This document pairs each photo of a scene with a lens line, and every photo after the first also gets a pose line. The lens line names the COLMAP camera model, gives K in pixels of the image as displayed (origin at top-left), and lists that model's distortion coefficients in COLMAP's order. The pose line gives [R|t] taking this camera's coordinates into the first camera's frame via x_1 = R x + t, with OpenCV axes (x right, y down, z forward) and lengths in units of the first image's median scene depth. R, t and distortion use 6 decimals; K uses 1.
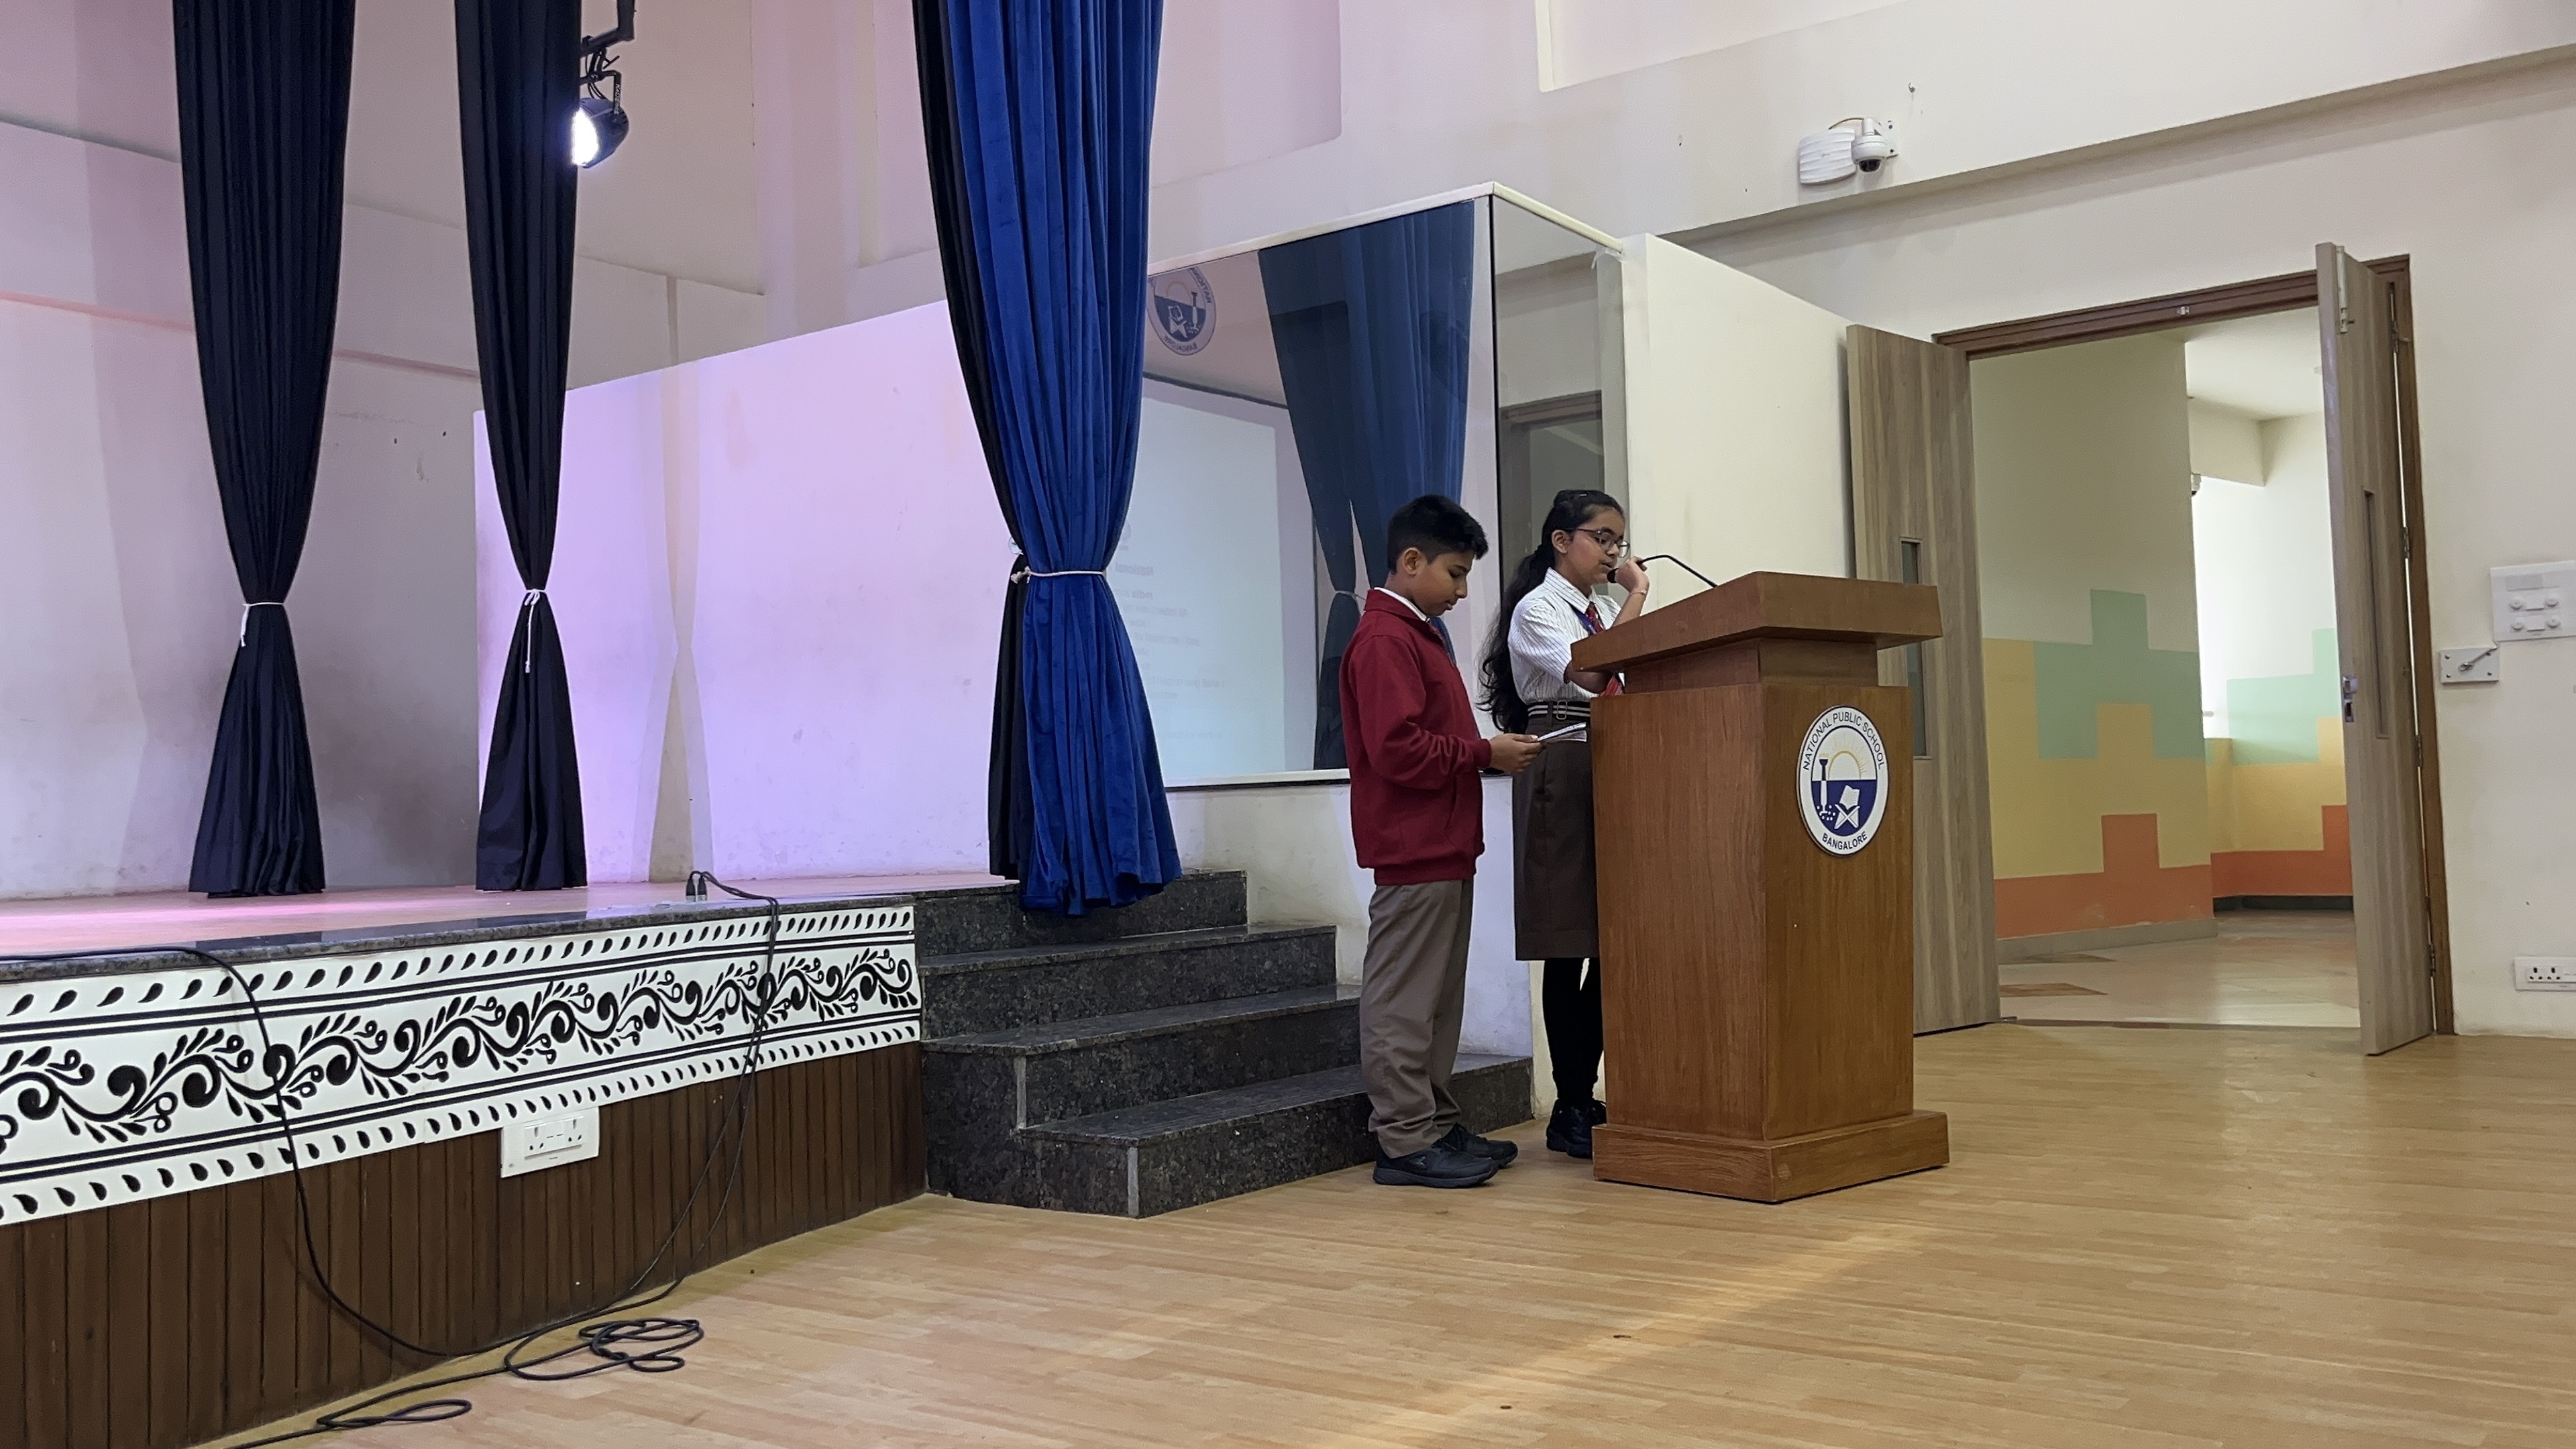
lens RADIAL K [[2134.2, 0, 1291.3], [0, 2134.2, 727.7], [0, 0, 1]] dist [0.060153, -0.081467]
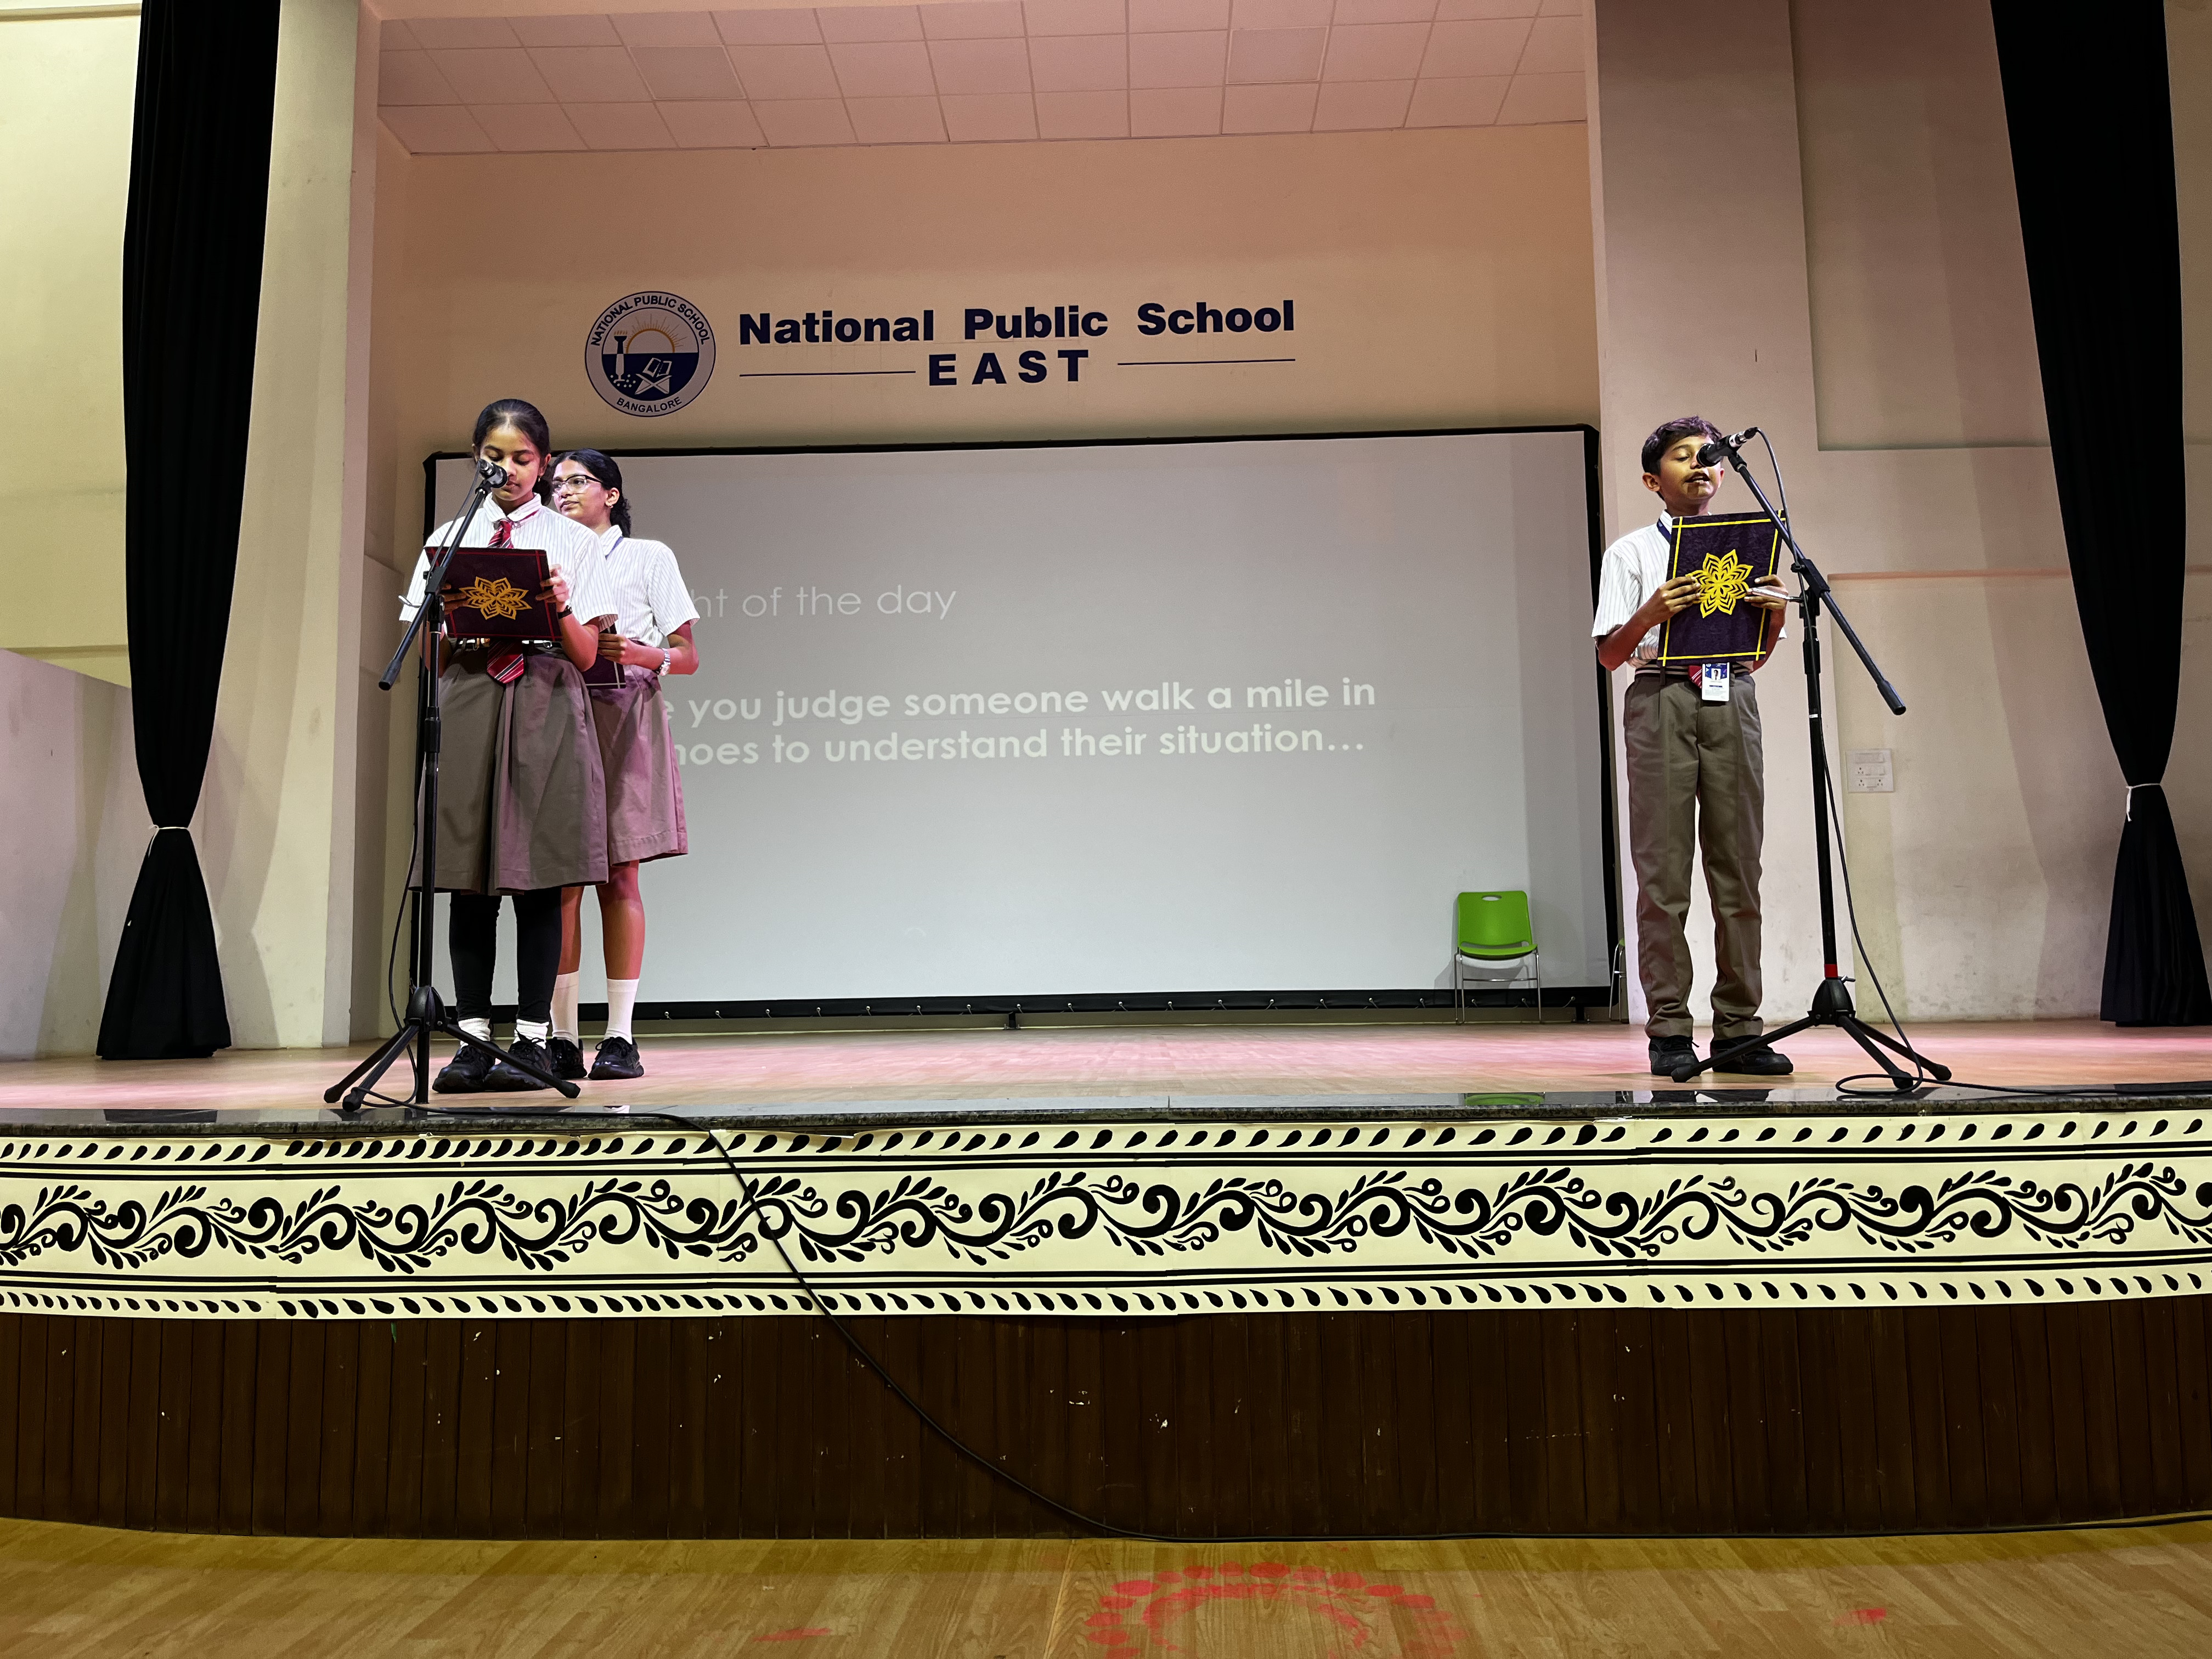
lens RADIAL K [[1668.2, 0, 1103.1], [0, 1668.2, 795.0], [0, 0, 1]] dist [0.049752, -0.069203]
pose [[0.566744, -0.075858, -0.820394, -0.065220], [0.035086, 0.997071, -0.067956, -0.017426], [0.823147, 0.009730, 0.567746, -0.059768]]
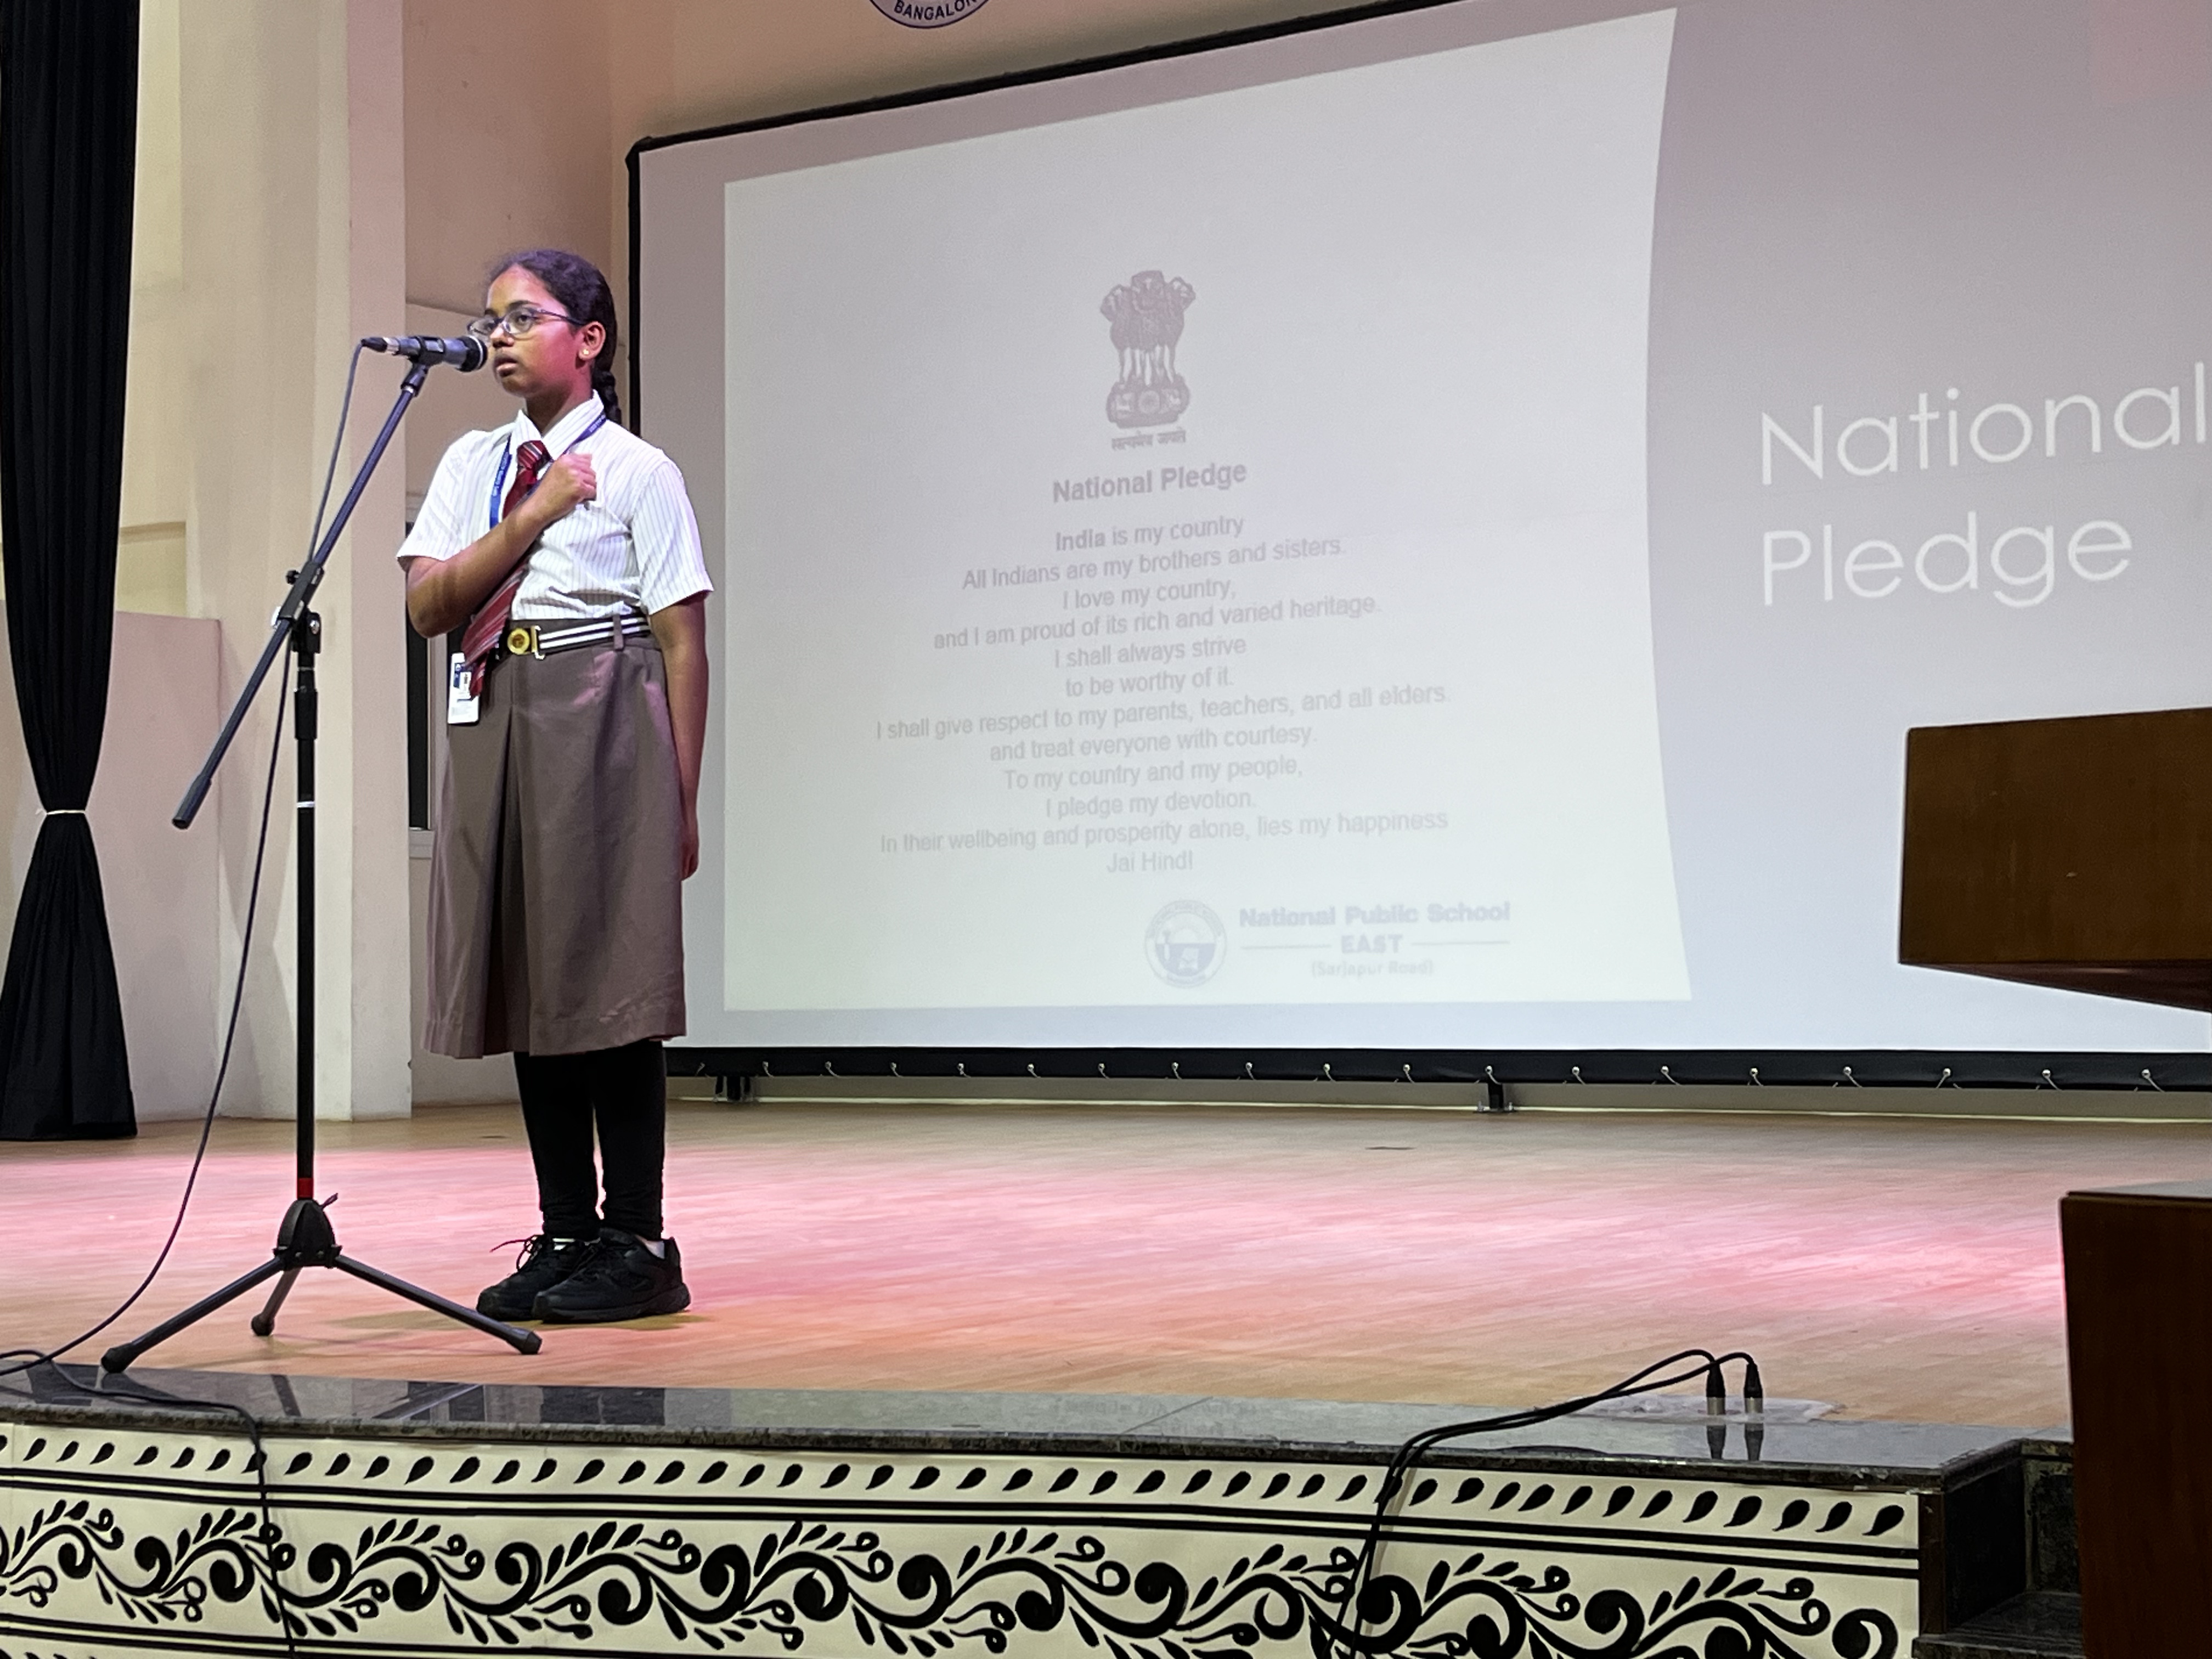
lens RADIAL K [[3498.8, 0, 1118.4], [0, 3498.8, 829.4], [0, 0, 1]] dist [0.186559, -0.725407]
pose [[0.039202, -0.009686, -0.999184, 0.675656], [0.057669, 0.998308, -0.007415, -0.071976], [0.997566, -0.057332, 0.039695, 0.993192]]
